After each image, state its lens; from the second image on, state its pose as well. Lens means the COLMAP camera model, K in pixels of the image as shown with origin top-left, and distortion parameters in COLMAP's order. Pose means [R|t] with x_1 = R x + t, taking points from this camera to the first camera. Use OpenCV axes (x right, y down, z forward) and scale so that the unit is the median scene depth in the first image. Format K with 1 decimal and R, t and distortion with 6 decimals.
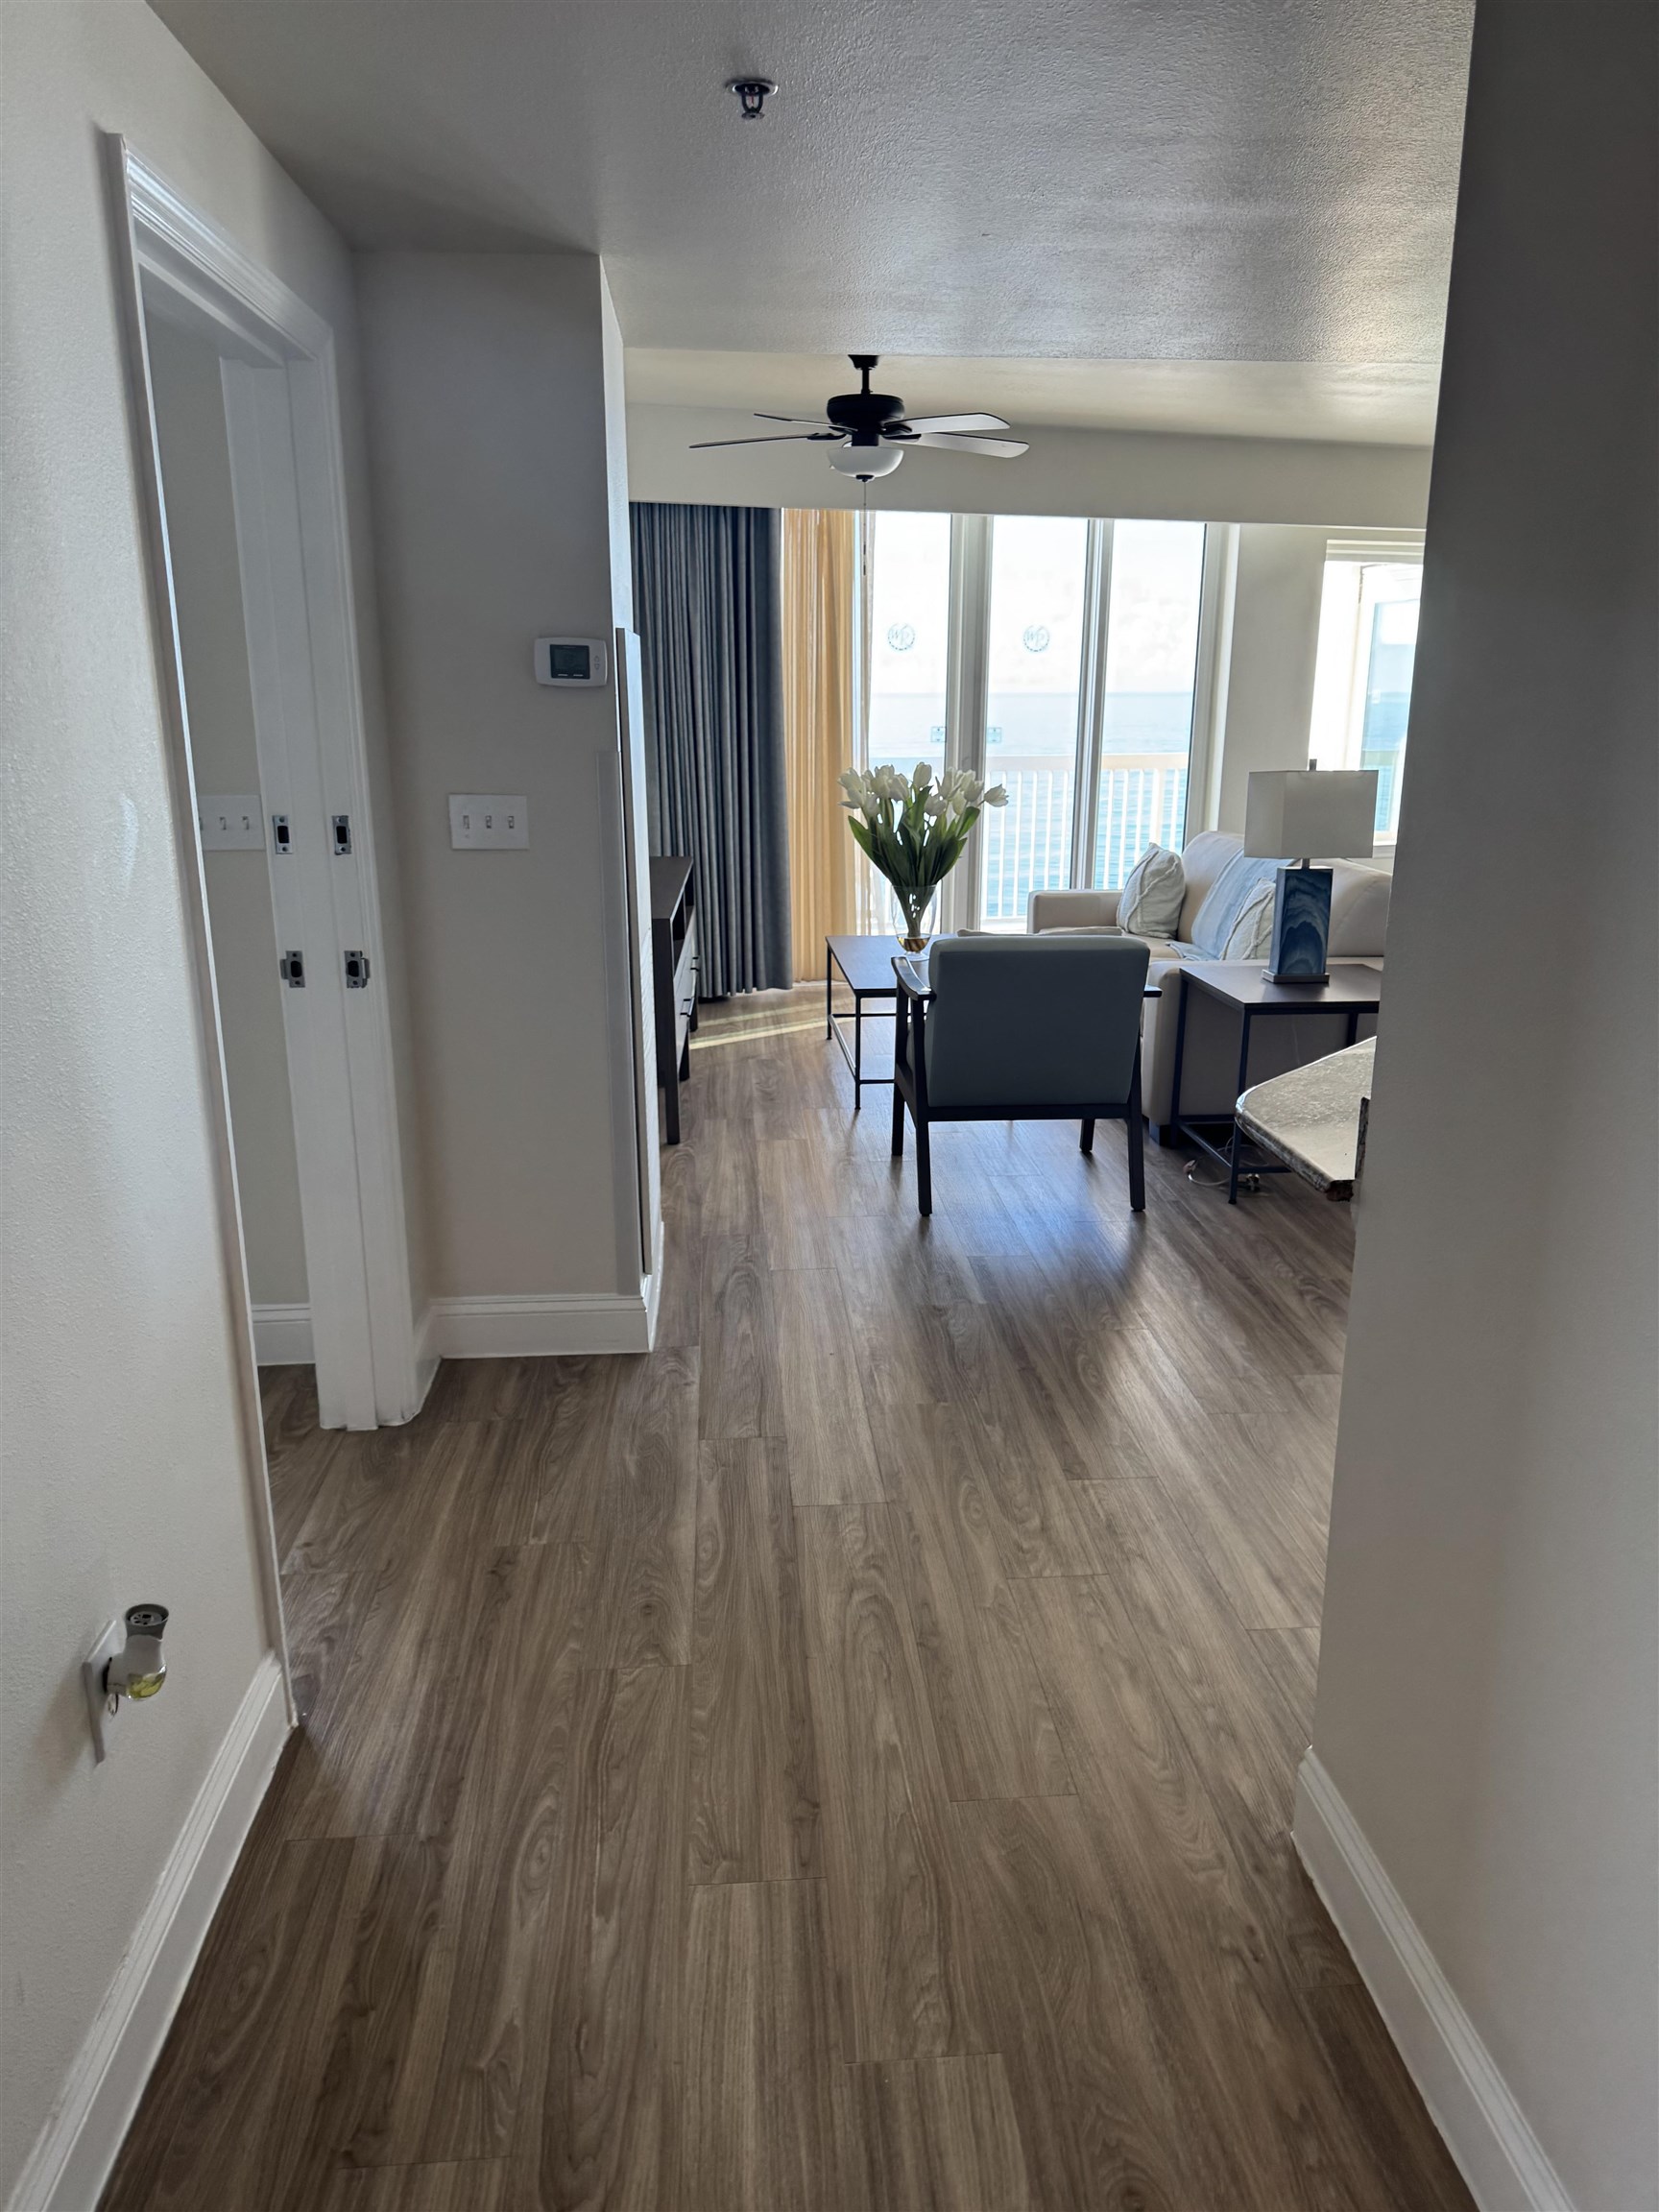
lens RADIAL K [[1571.6, 0, 891.0], [0, 1571.6, 1142.8], [0, 0, 1]] dist [0.036997, -0.039059]
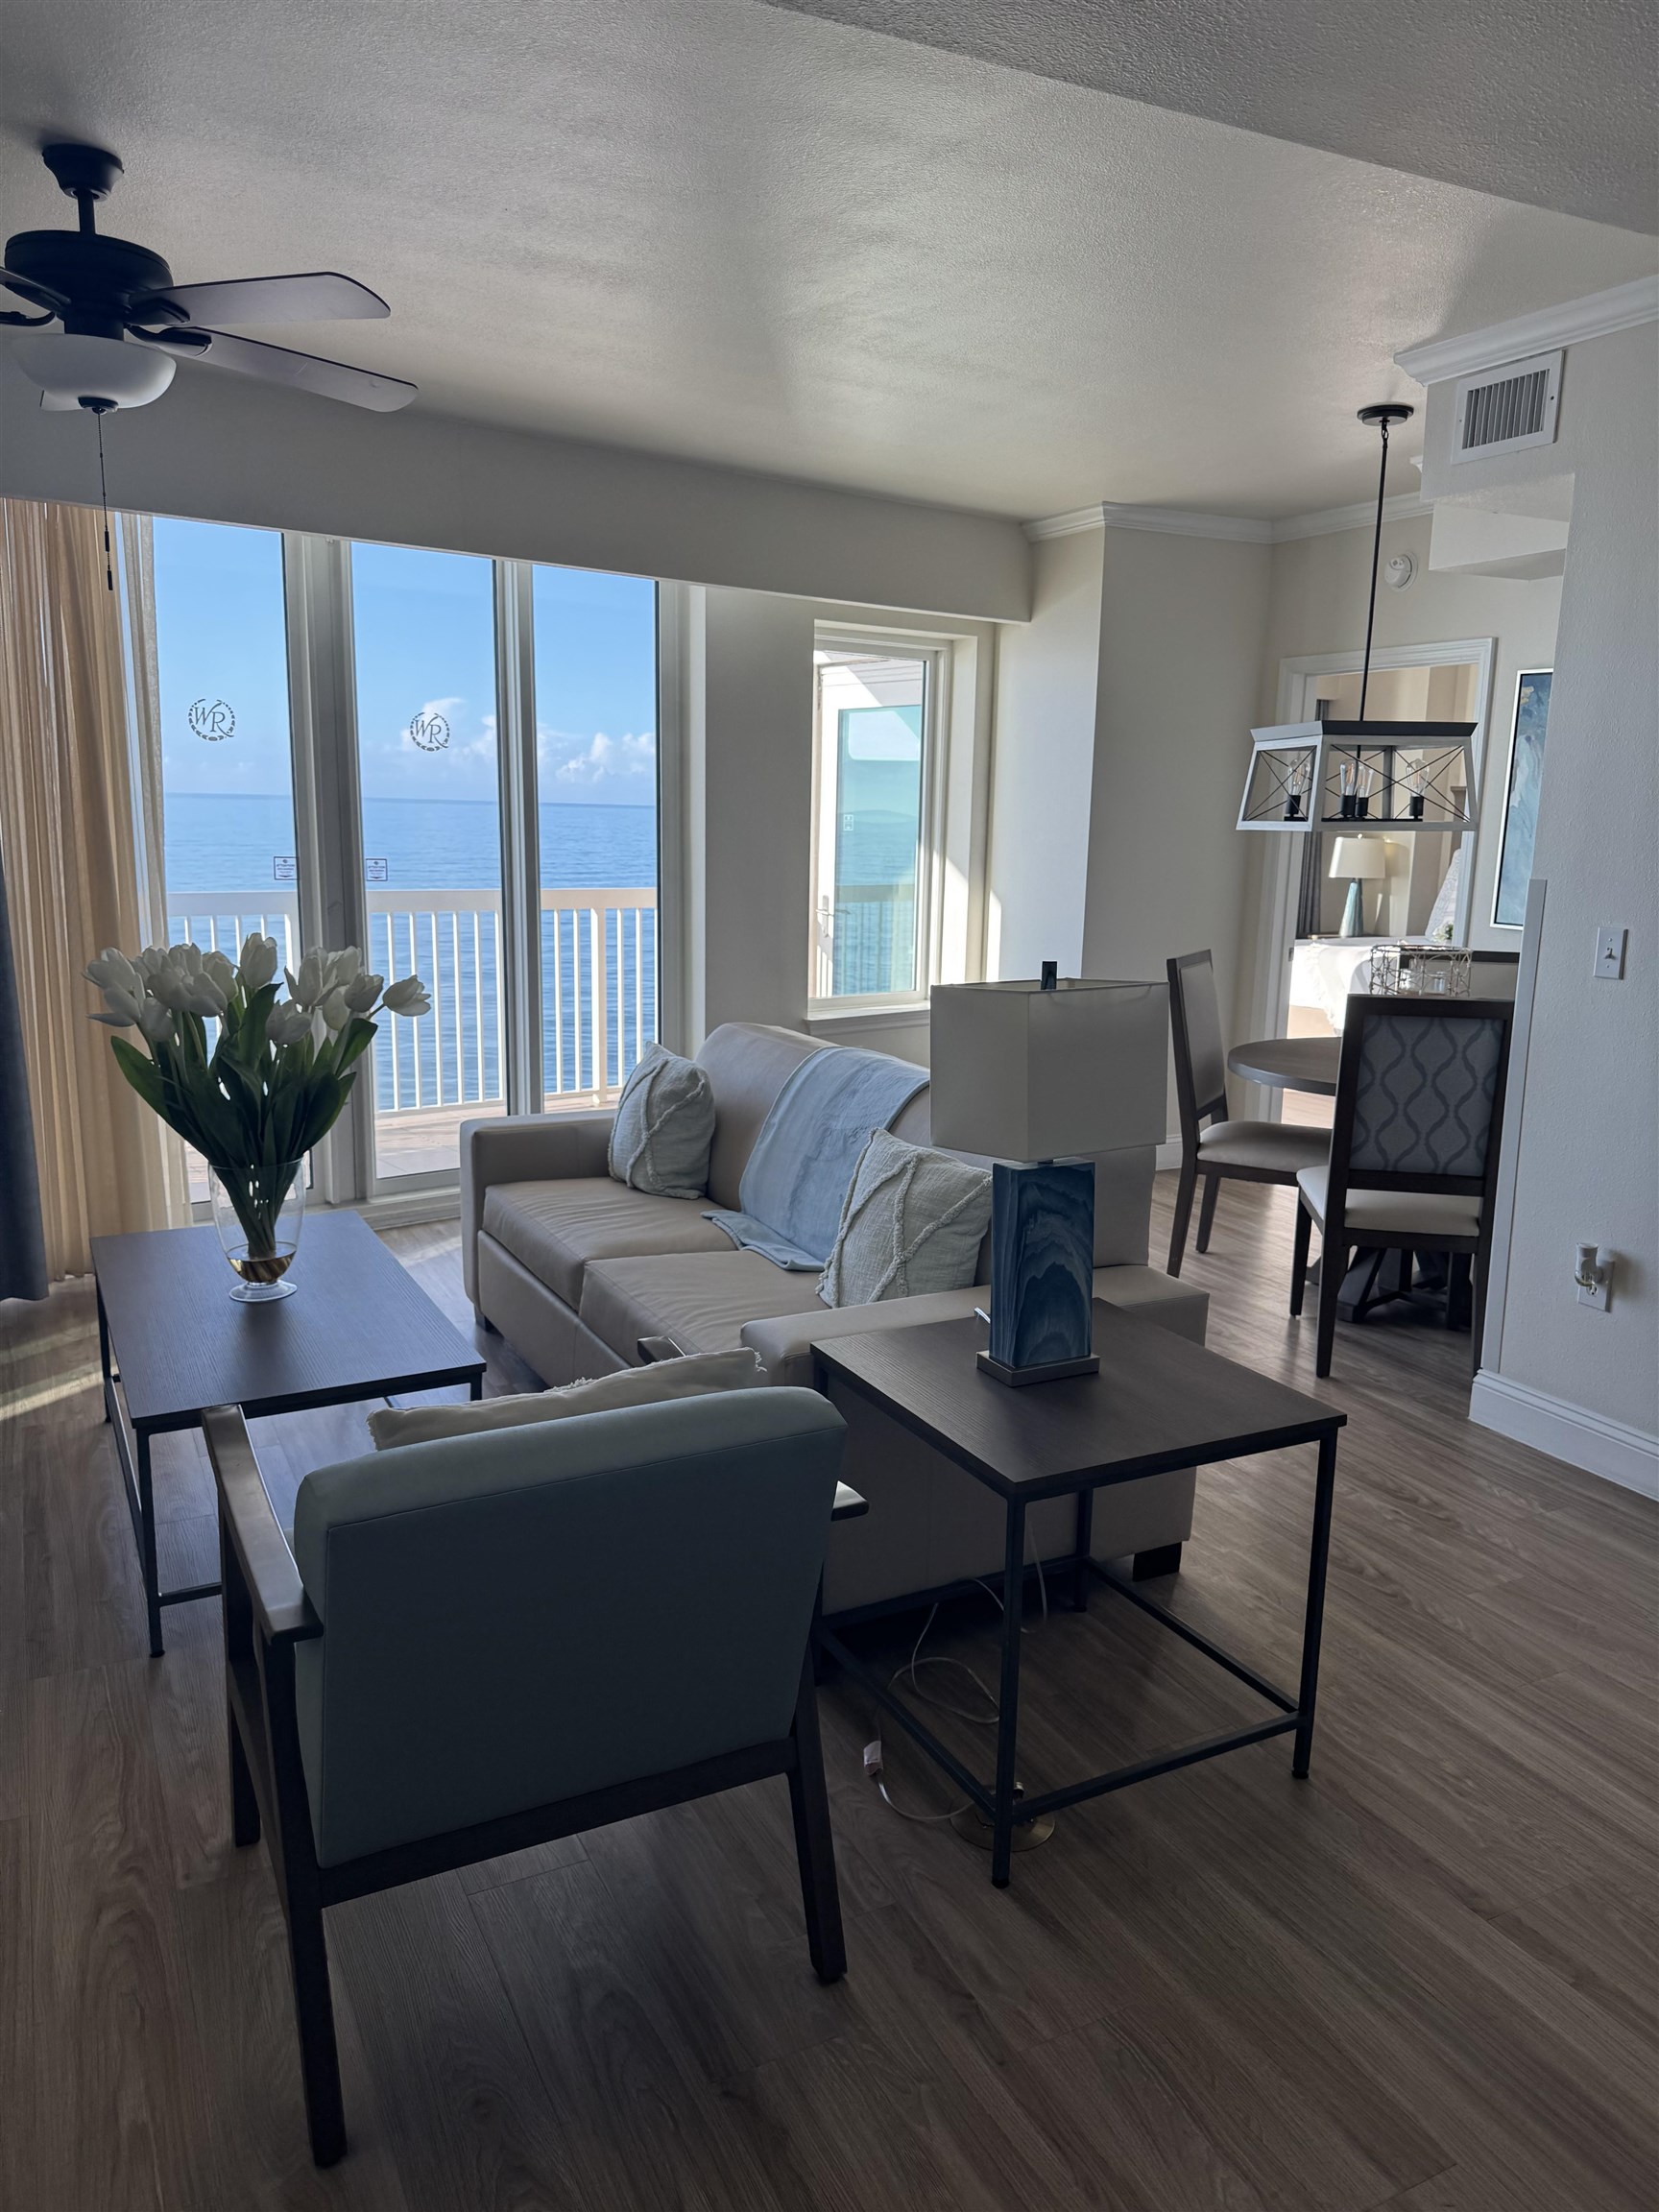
lens RADIAL K [[1571.6, 0, 837.4], [0, 1571.6, 1099.0], [0, 0, 1]] dist [0.036997, -0.039059]
pose [[0.935104, -0.058020, 0.349592, 0.013185], [0.086966, 0.993910, -0.067667, -0.128537], [-0.343537, 0.093679, 0.934455, 0.414308]]
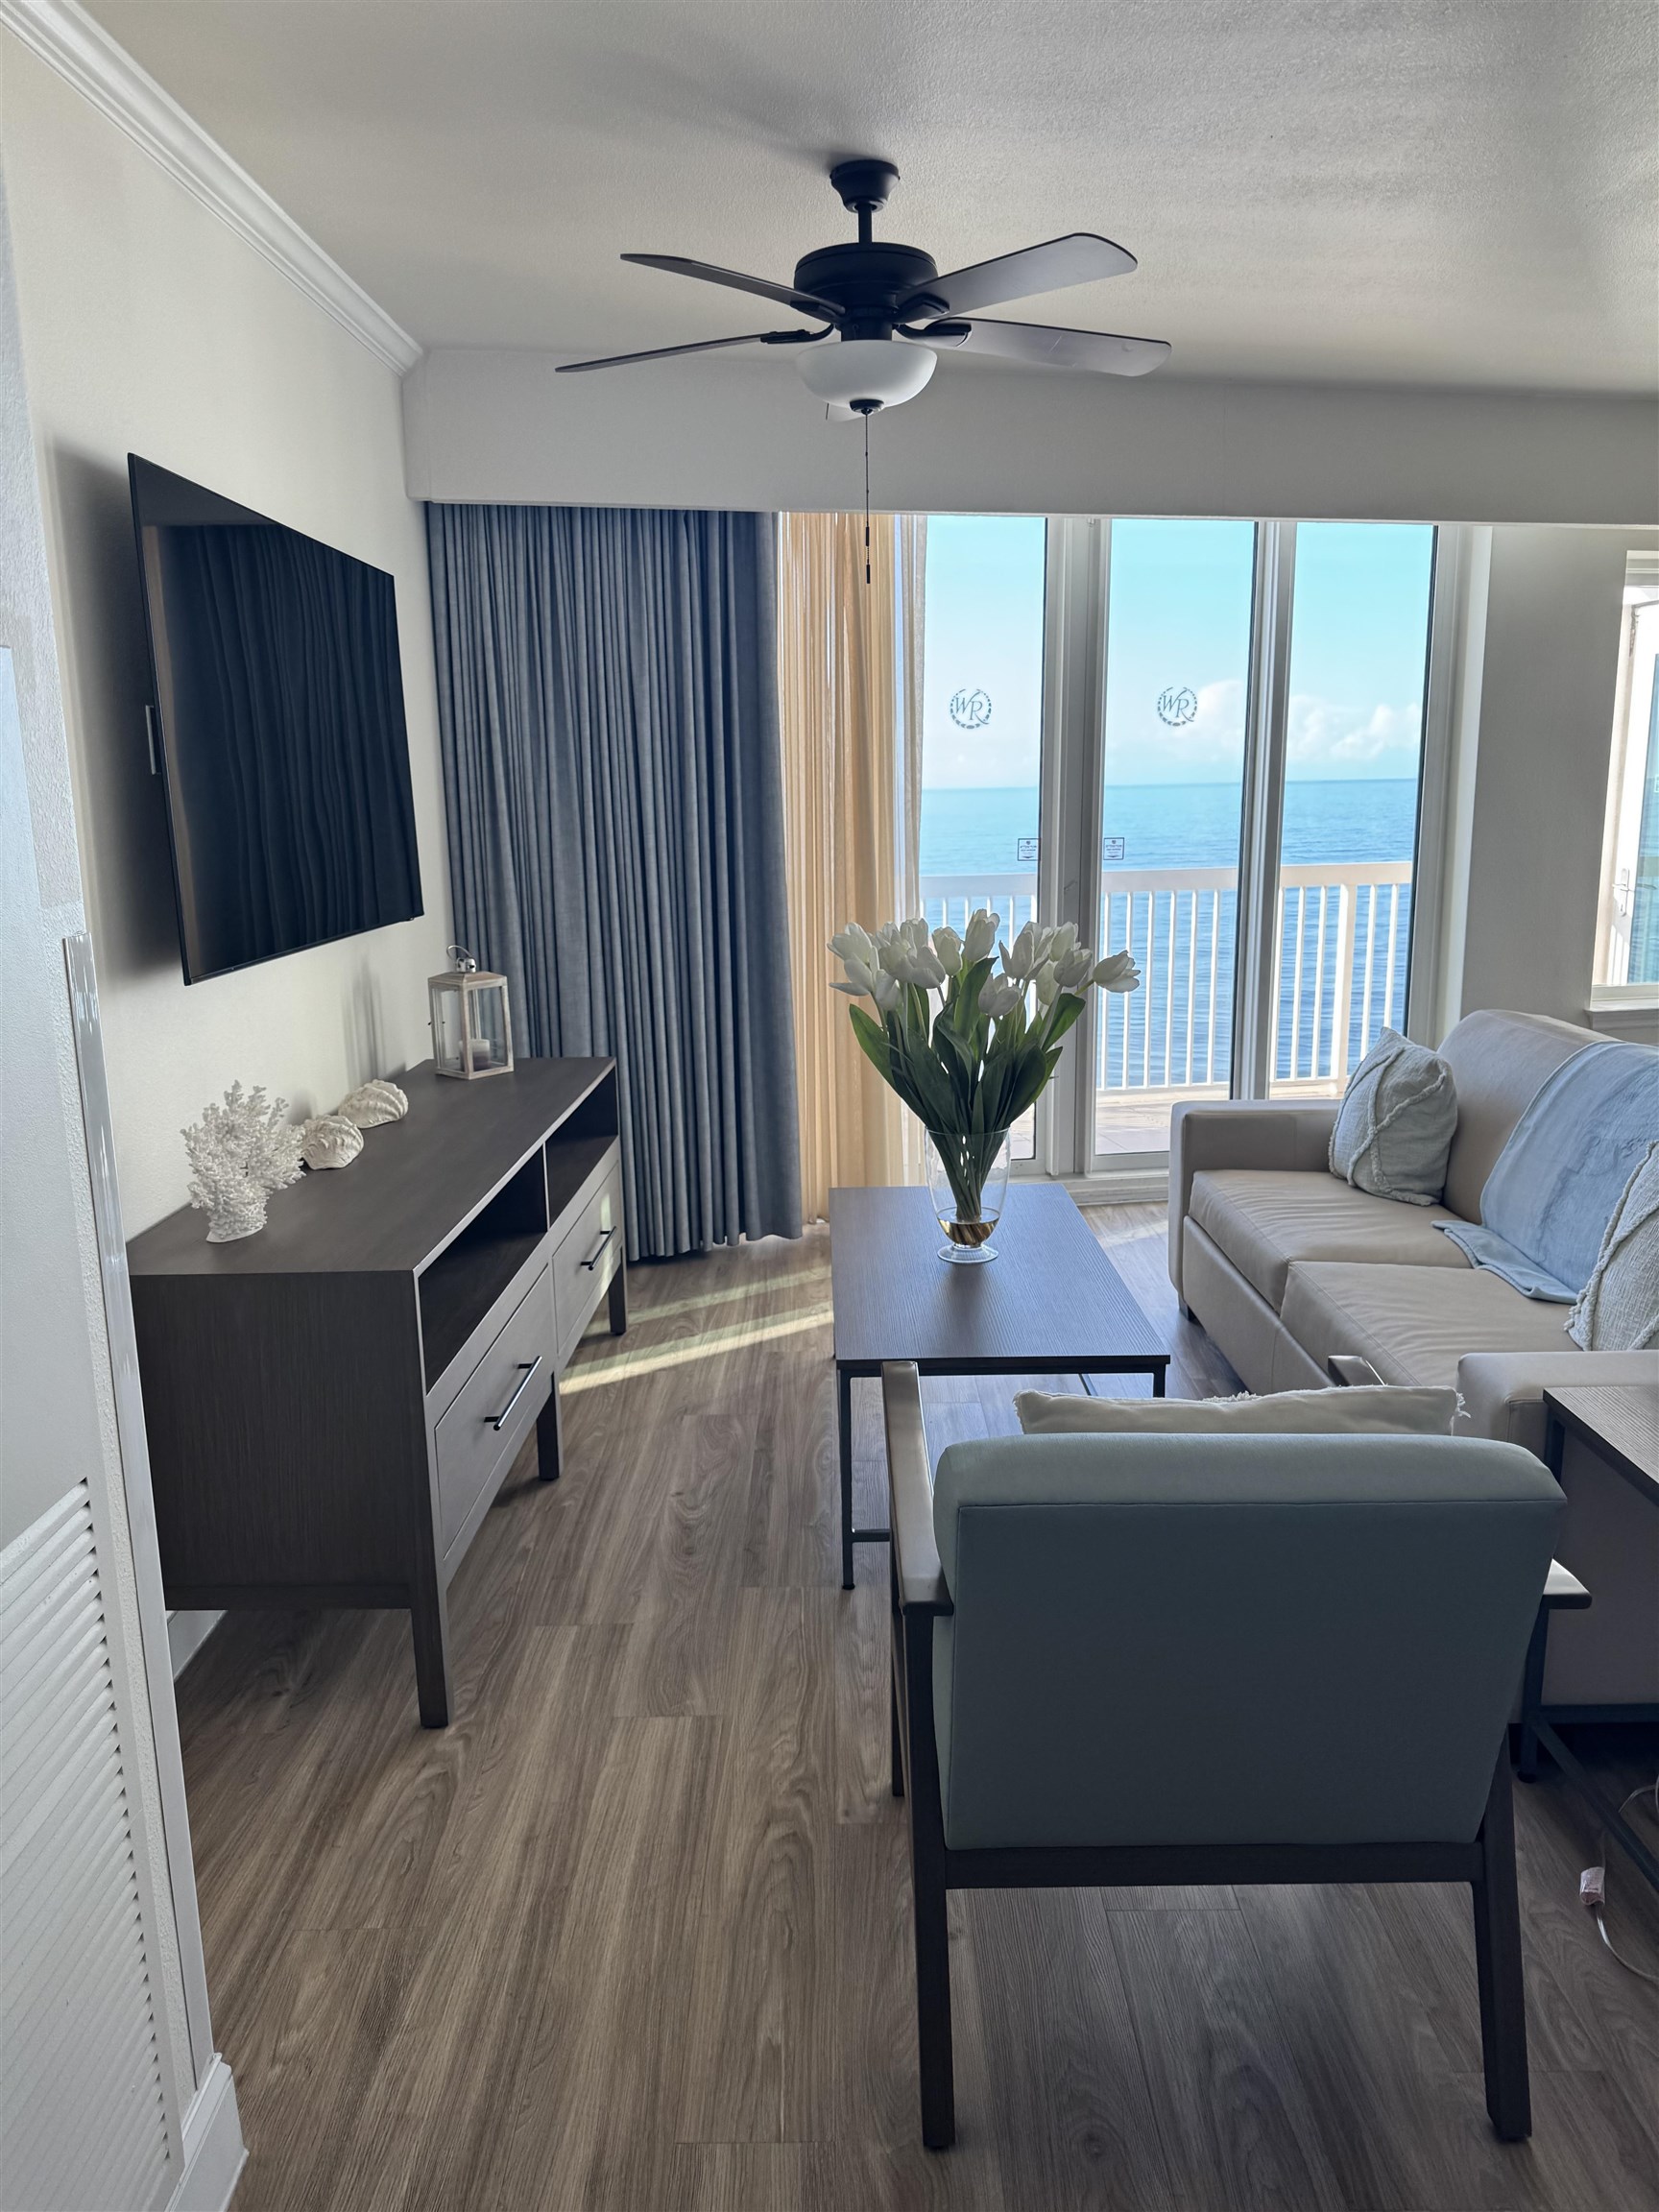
lens RADIAL K [[1571.6, 0, 829.4], [0, 1571.6, 1086.2], [0, 0, 1]] dist [0.036997, -0.039059]
pose [[0.993296, -0.000149, -0.115601, 0.029686], [-0.009325, 0.996638, -0.081404, -0.130650], [0.115224, 0.081936, 0.989954, 0.433272]]
